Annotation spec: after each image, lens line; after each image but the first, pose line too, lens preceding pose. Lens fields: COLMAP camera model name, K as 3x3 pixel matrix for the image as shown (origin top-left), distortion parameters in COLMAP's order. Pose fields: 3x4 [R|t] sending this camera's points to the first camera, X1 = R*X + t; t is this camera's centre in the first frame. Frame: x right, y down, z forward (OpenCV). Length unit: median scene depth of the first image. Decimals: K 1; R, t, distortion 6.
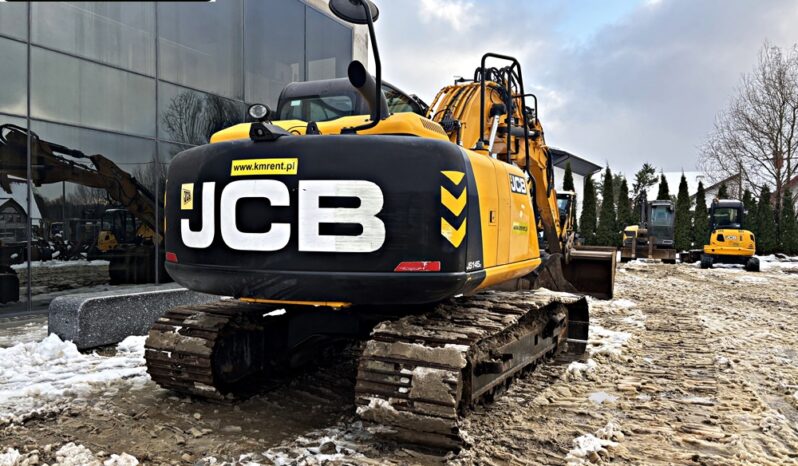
lens RADIAL K [[602.1, 0, 396.3], [0, 602.1, 237.4], [0, 0, 1]] dist [0.061289, -0.071700]
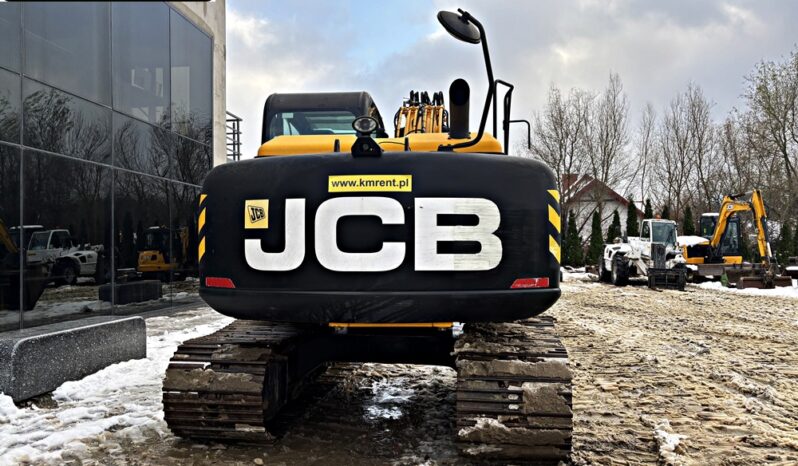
lens RADIAL K [[608.4, 0, 394.5], [0, 608.4, 233.0], [0, 0, 1]] dist [0.048011, -0.057812]
pose [[0.944428, -0.006856, 0.328647, -0.492895], [0.019695, 0.999167, -0.035751, -0.003639], [-0.328128, 0.040237, 0.943776, 0.089233]]
